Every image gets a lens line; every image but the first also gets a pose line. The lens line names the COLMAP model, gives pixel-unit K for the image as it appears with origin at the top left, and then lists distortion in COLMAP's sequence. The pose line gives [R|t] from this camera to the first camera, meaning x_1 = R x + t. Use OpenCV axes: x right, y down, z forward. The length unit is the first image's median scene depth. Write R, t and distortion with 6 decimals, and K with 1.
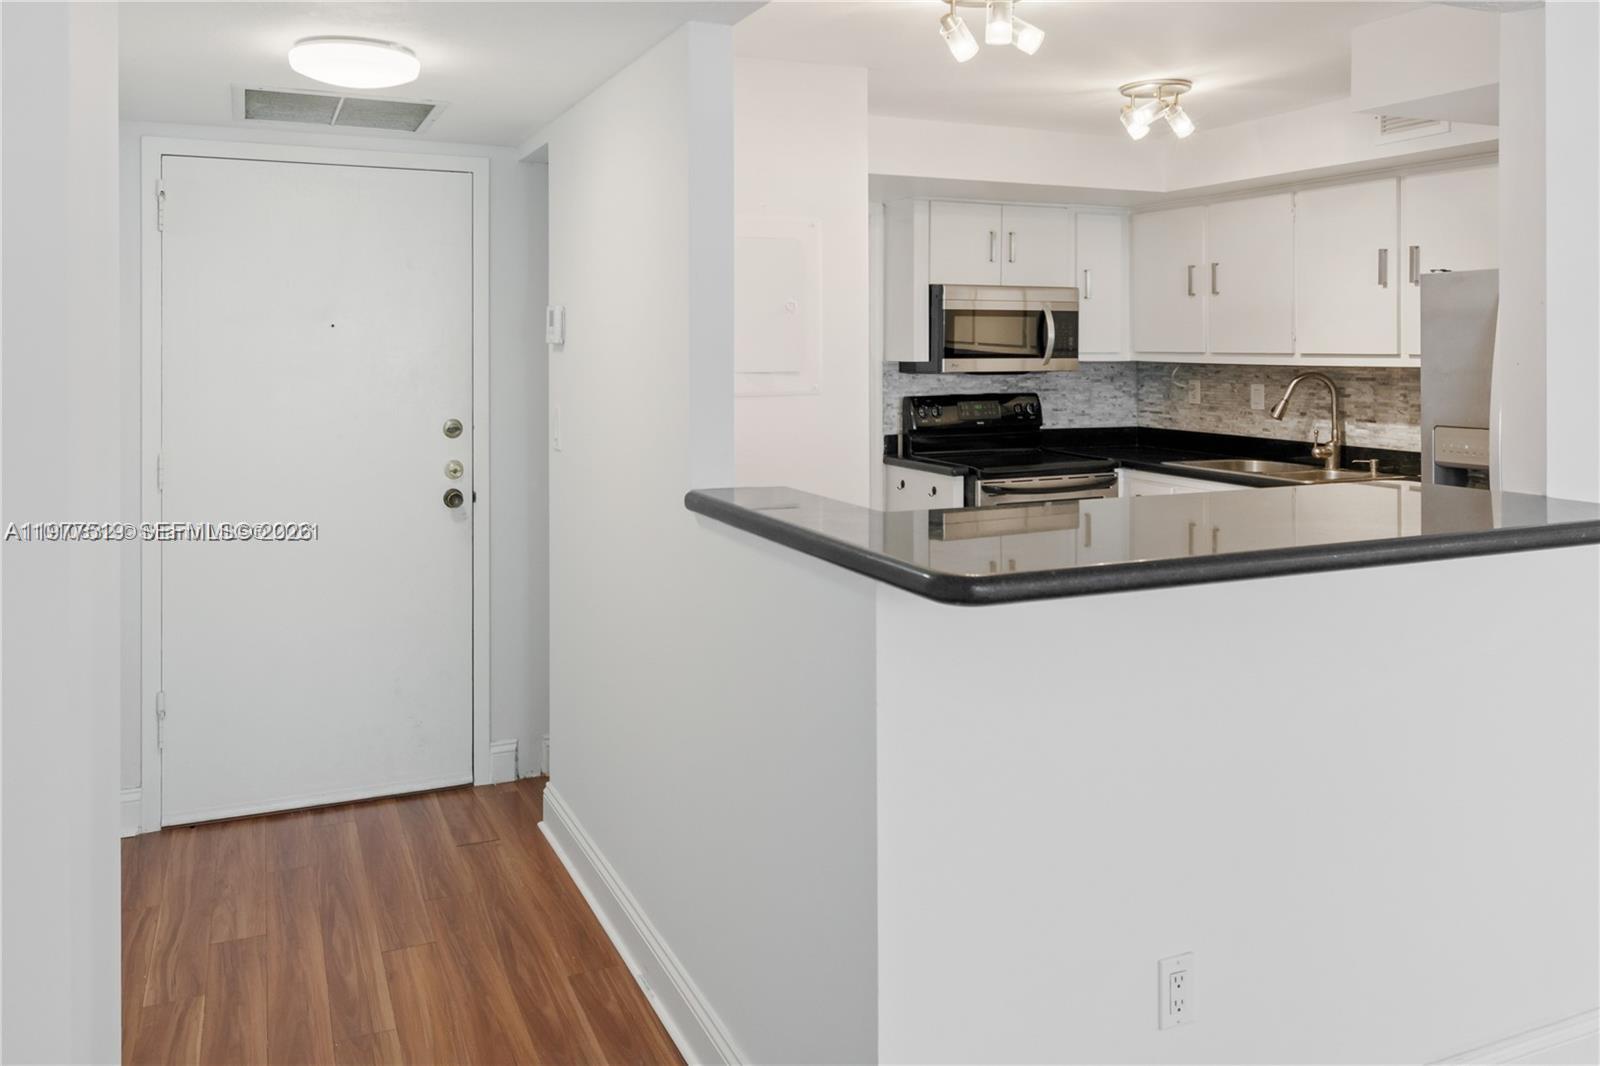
lens RADIAL K [[1203.2, 0, 776.6], [0, 1203.2, 358.7], [0, 0, 1]] dist [0.009592, -0.010452]
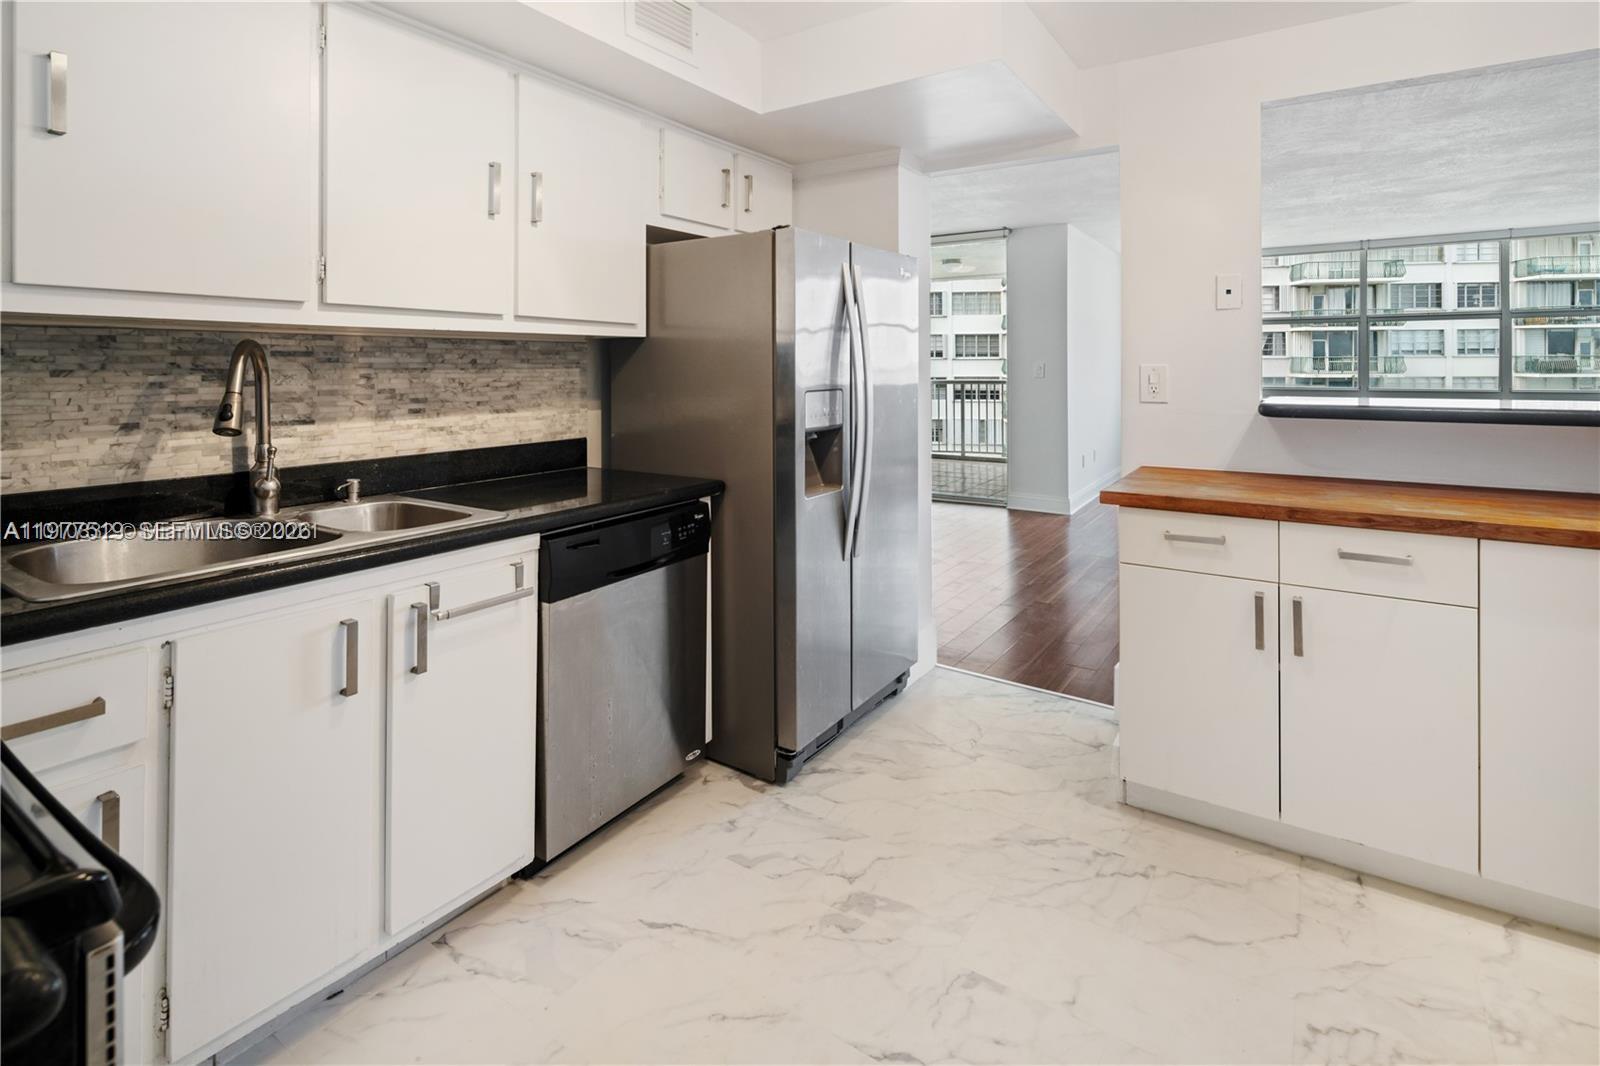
lens RADIAL K [[777.5, 0, 785.4], [0, 777.5, 369.1], [0, 0, 1]] dist [0.003465, -0.002326]
pose [[-0.538129, -0.000513, 0.842862, 0.028965], [0.011089, 0.999909, 0.007689, 0.024350], [-0.842790, 0.013484, -0.538074, 0.995708]]
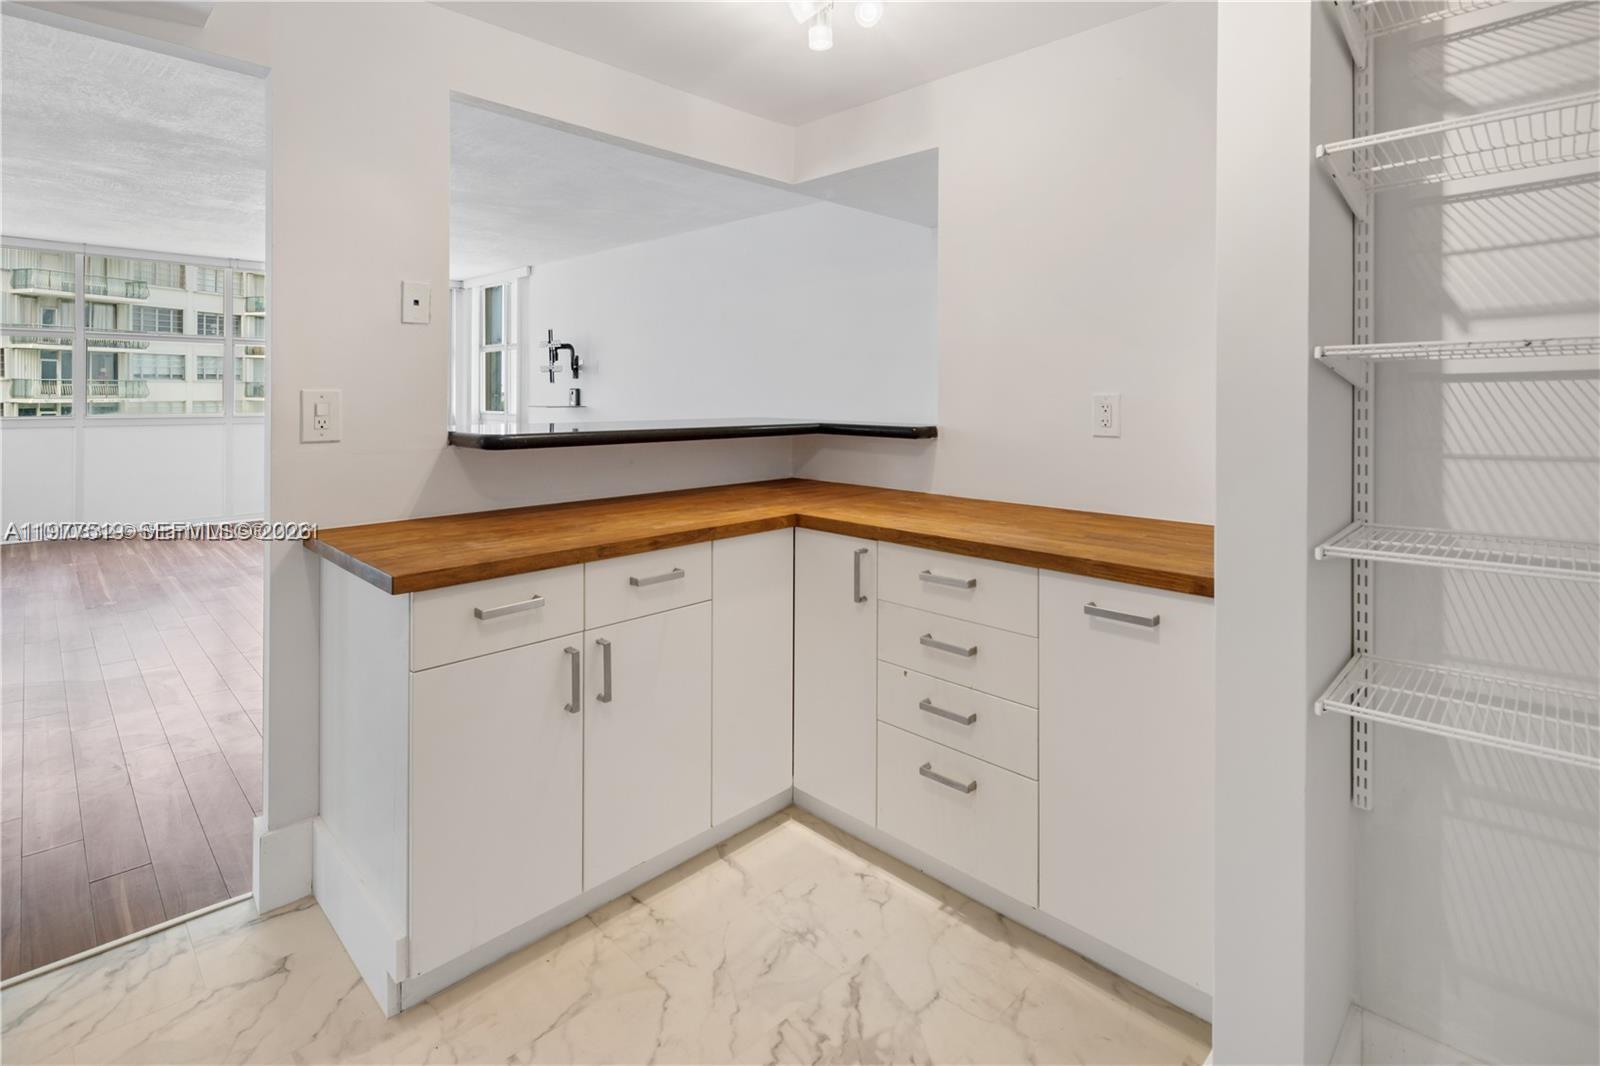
lens RADIAL K [[777.5, 0, 781.0], [0, 777.5, 389.8], [0, 0, 1]] dist [0.003465, -0.002326]
pose [[-0.931348, -0.004544, -0.364102, 0.065738], [-0.007278, 0.999955, 0.006136, 0.024366], [0.364057, 0.008365, -0.931339, 0.987553]]
